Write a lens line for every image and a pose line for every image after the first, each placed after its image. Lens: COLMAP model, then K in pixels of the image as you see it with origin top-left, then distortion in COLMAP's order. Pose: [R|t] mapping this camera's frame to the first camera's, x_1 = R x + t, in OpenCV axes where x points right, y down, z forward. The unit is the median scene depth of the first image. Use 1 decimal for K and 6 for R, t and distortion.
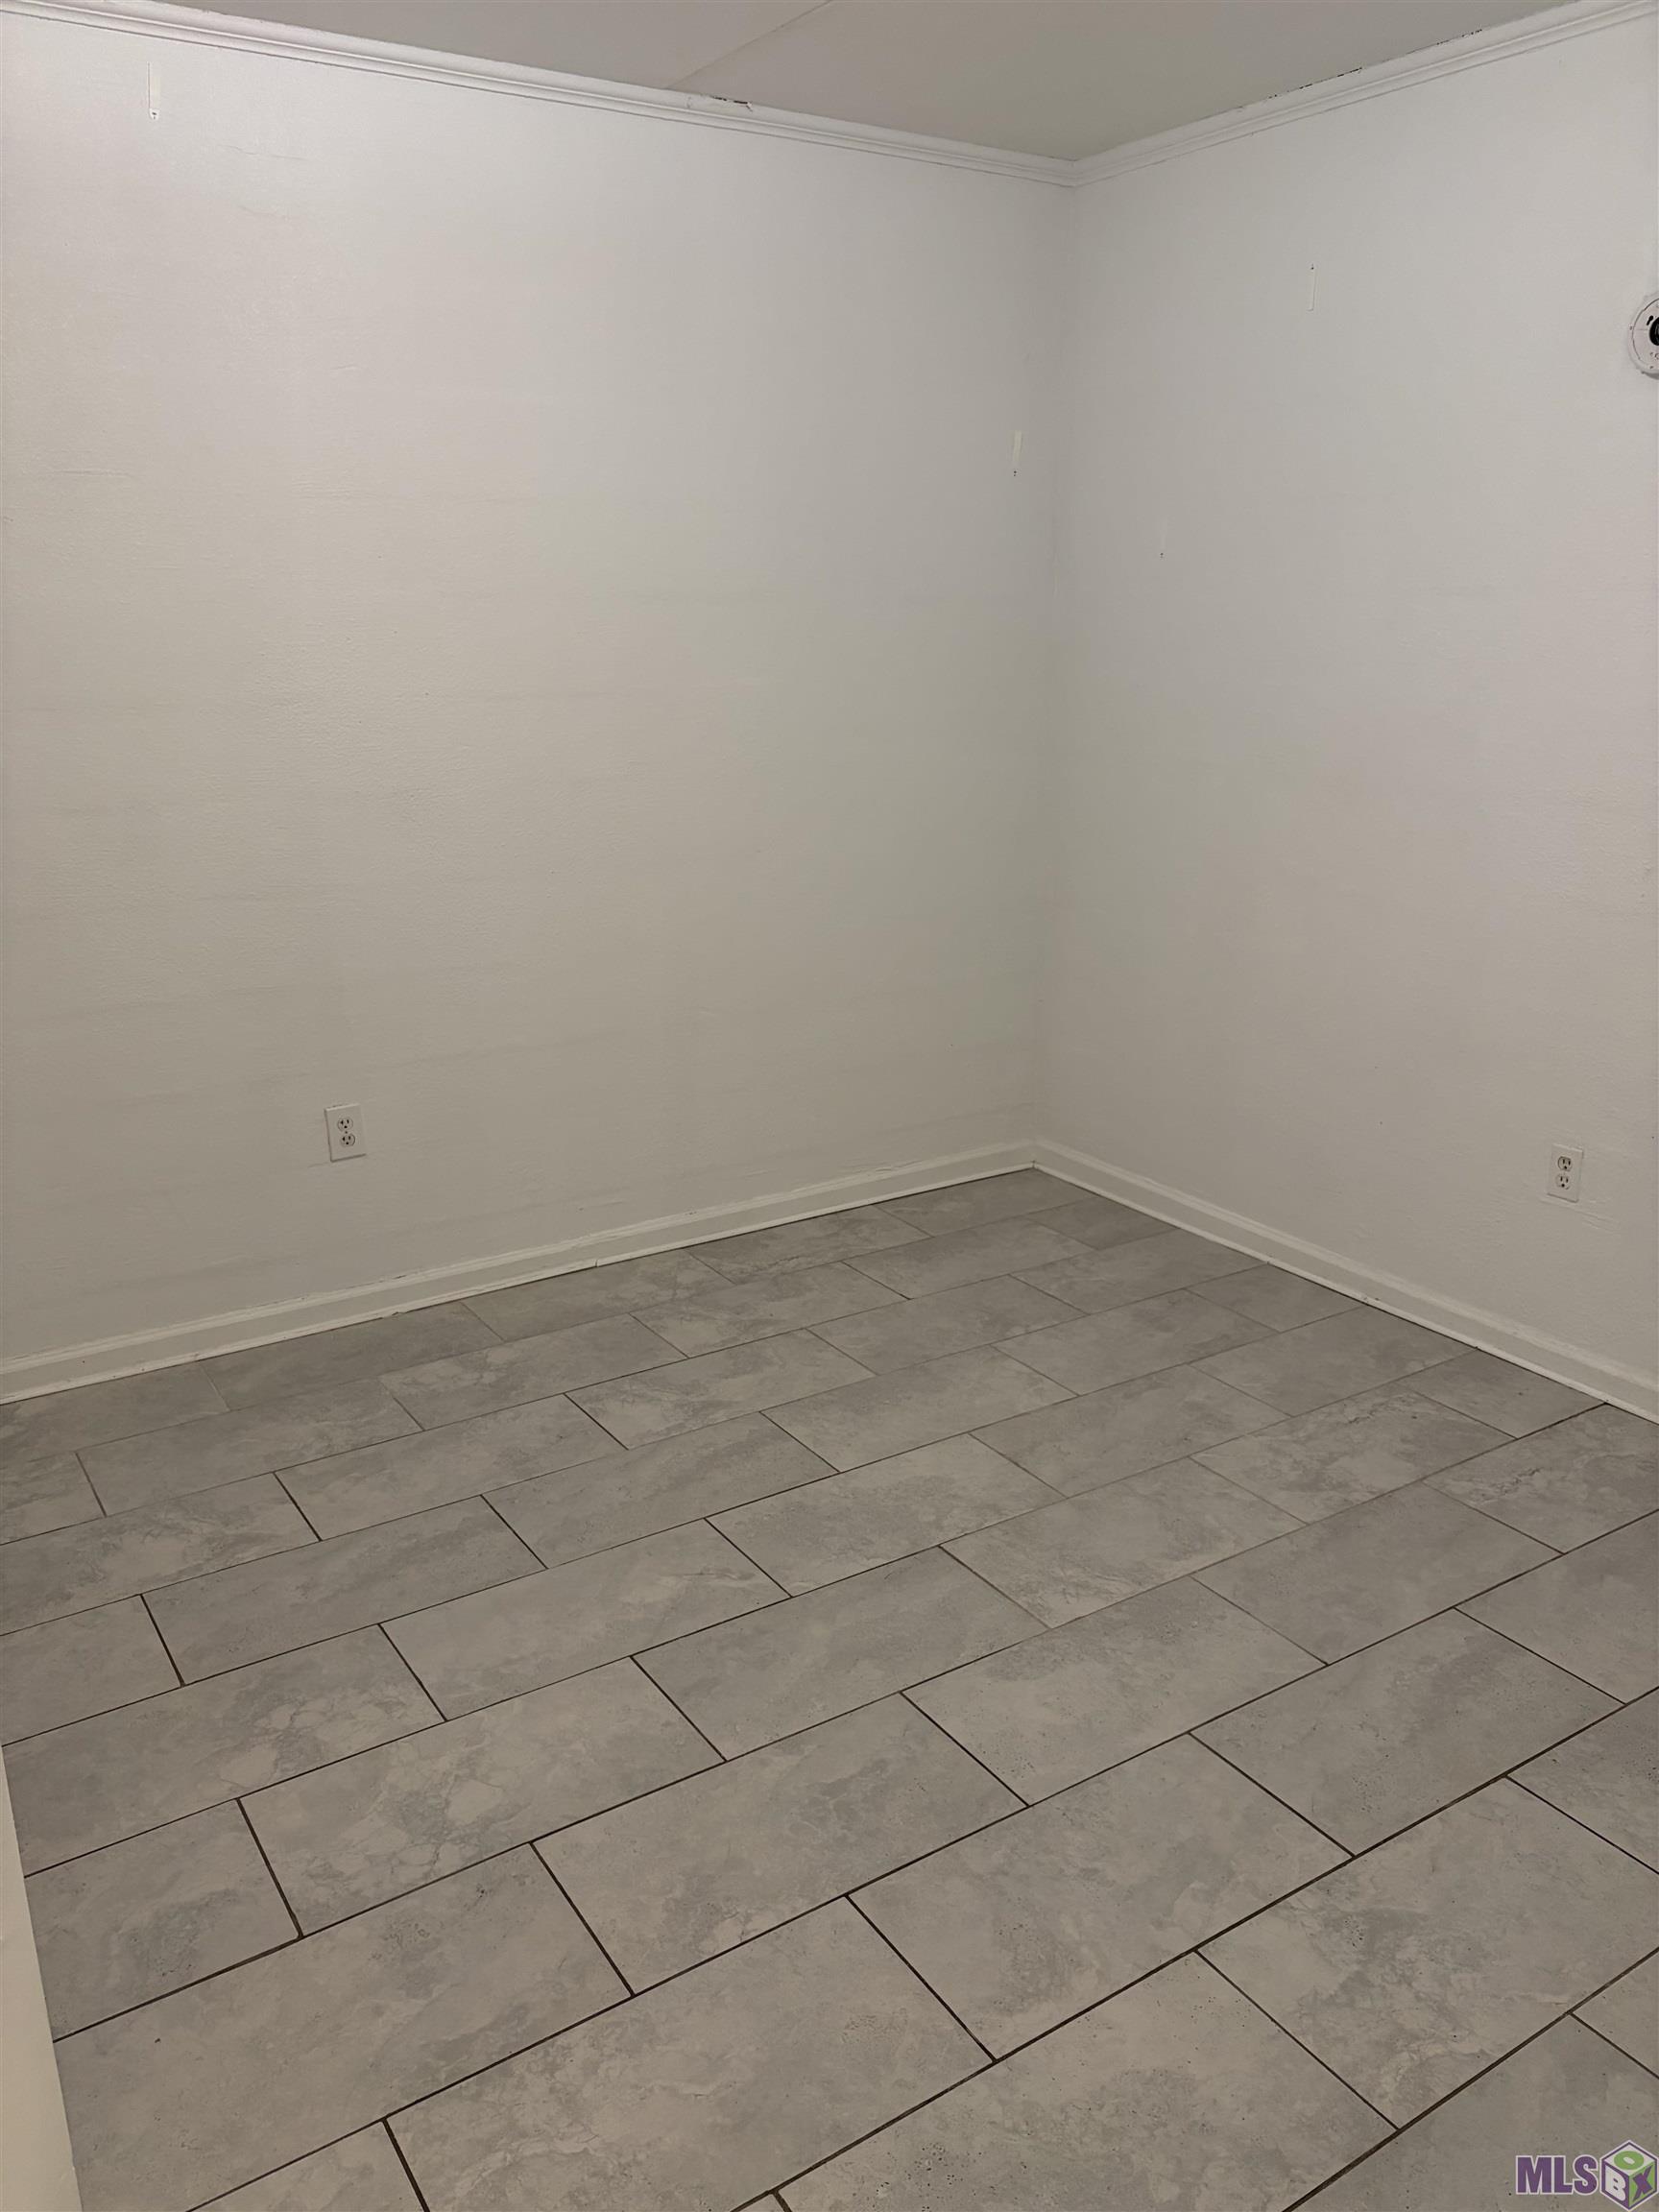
lens RADIAL K [[1702.3, 0, 829.5], [0, 1702.3, 1106.0], [0, 0, 1]] dist [0.174715, -0.157366]
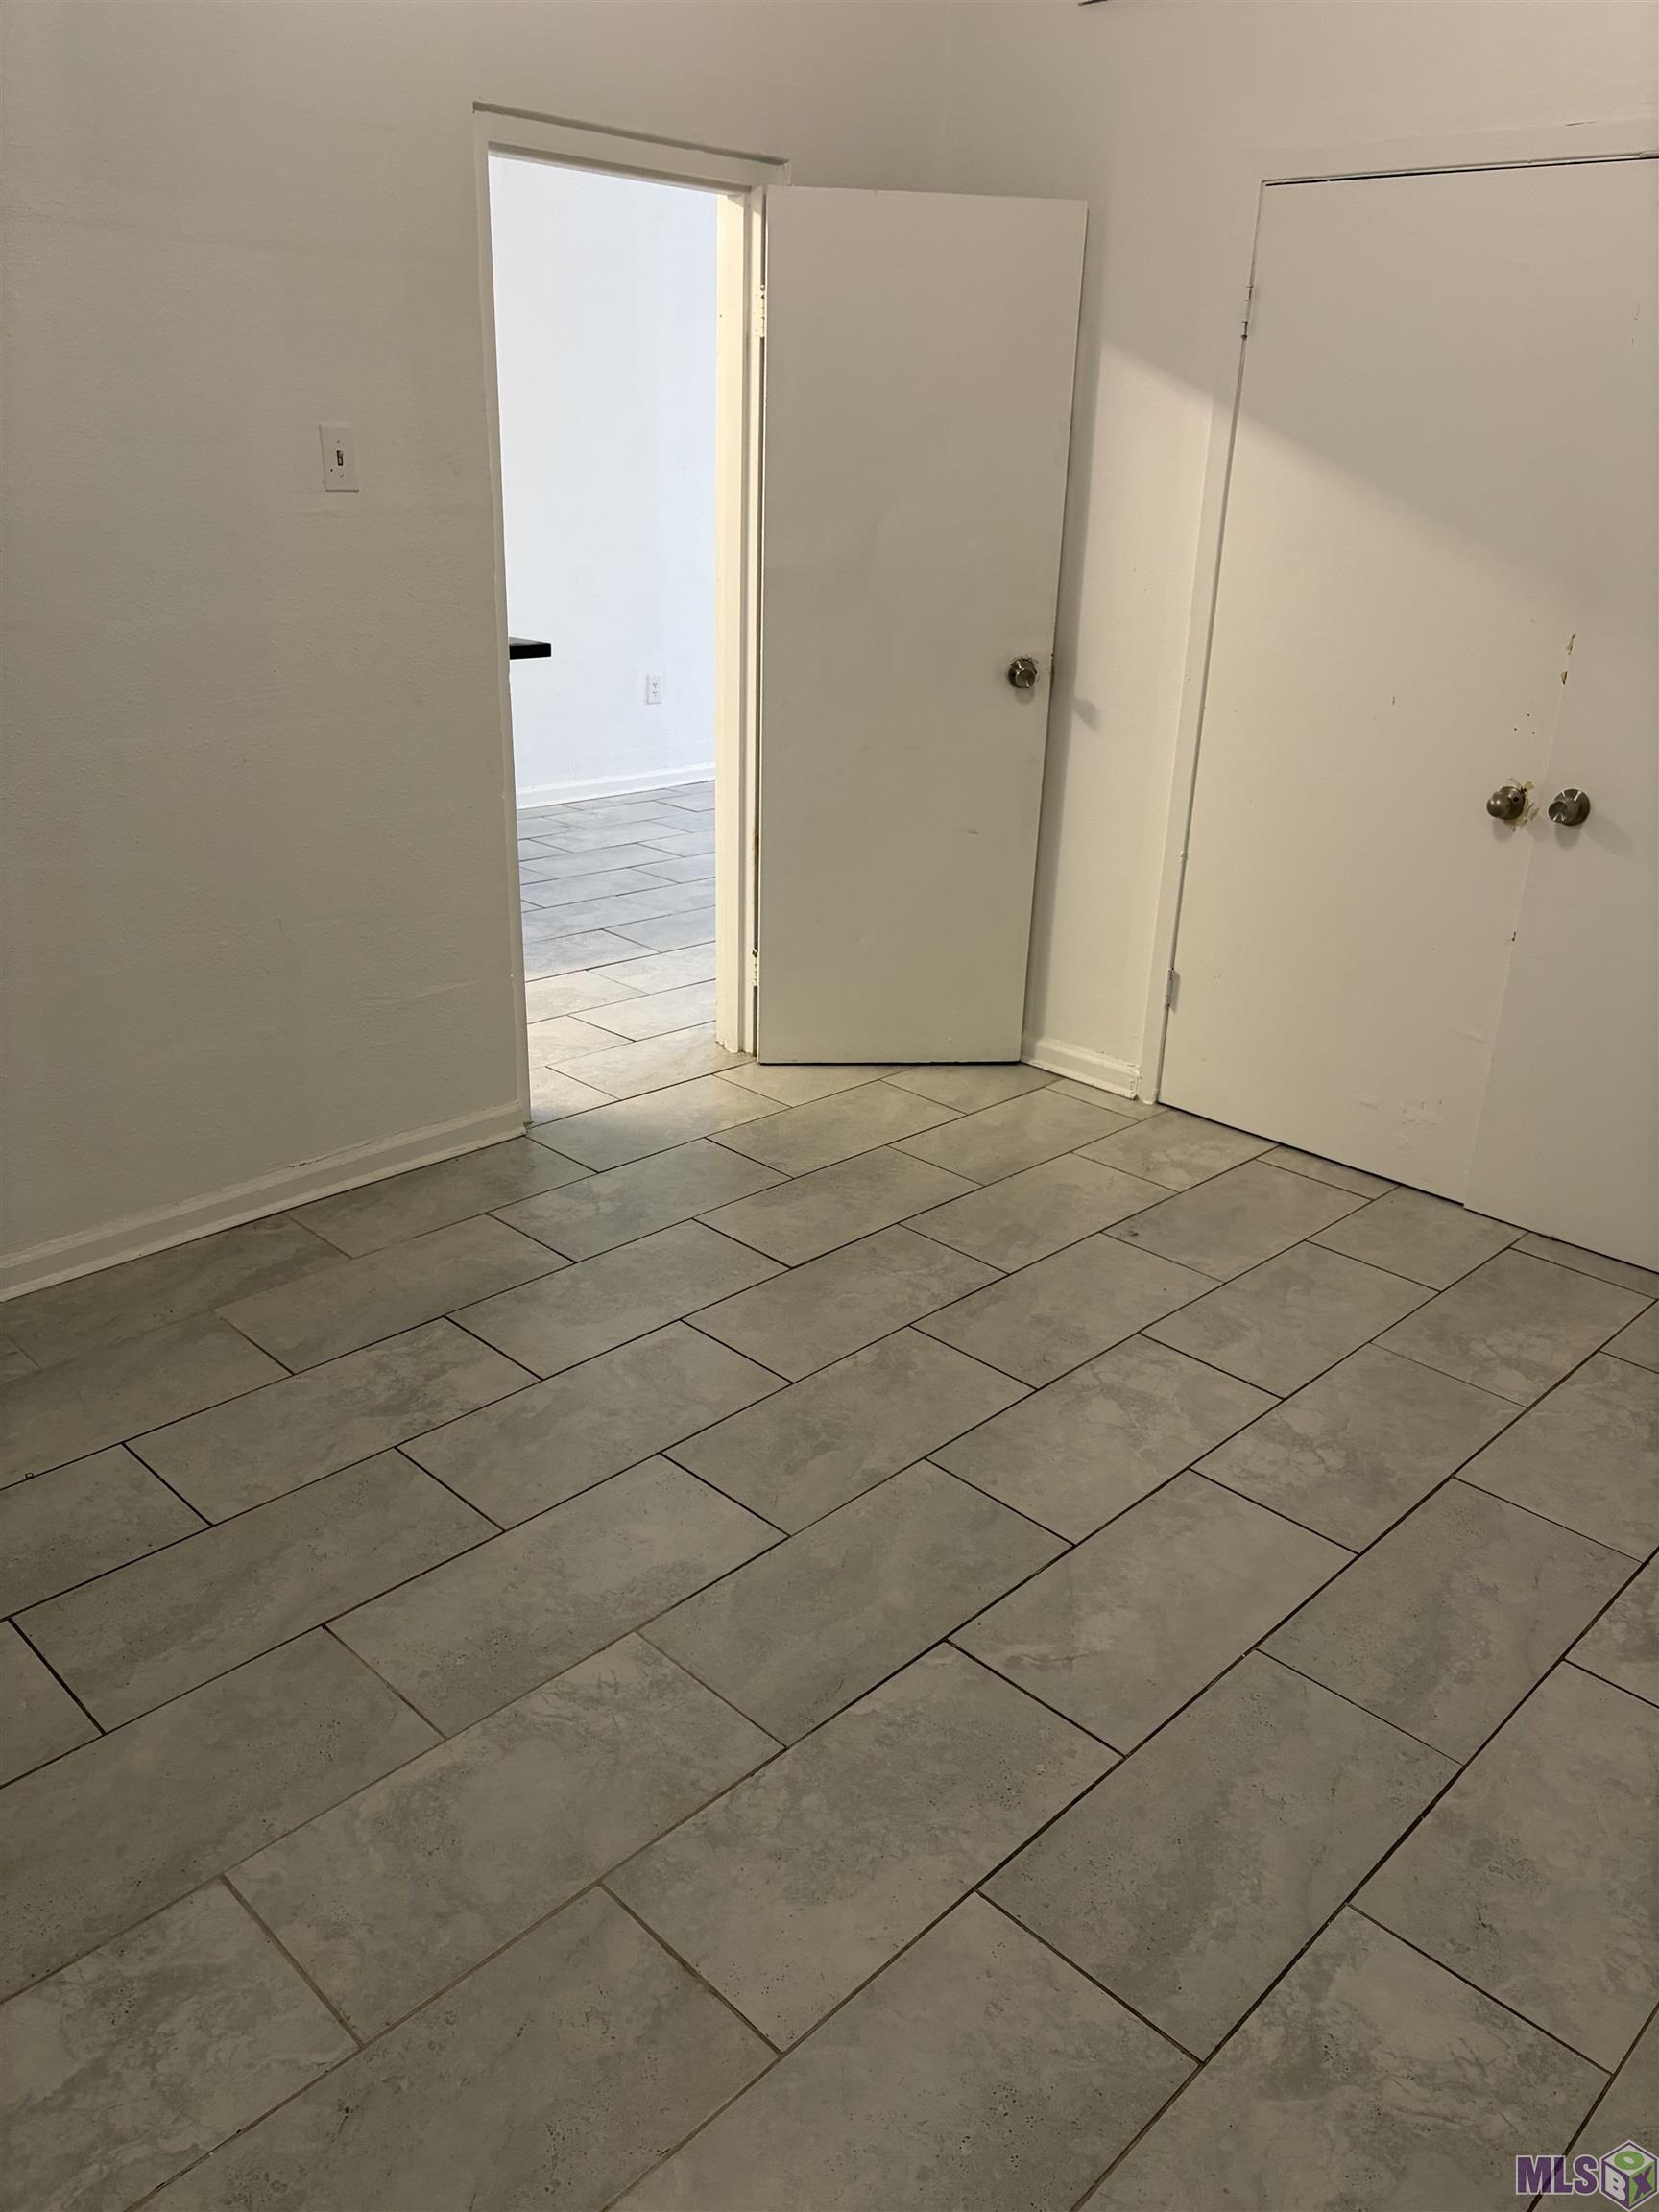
lens RADIAL K [[1702.3, 0, 829.5], [0, 1702.3, 1106.0], [0, 0, 1]] dist [0.174715, -0.157366]
pose [[-0.976516, 0.049286, -0.209730, 0.204639], [-0.093397, 0.780406, 0.618258, -0.447932], [0.194146, 0.623328, -0.757476, 1.535041]]
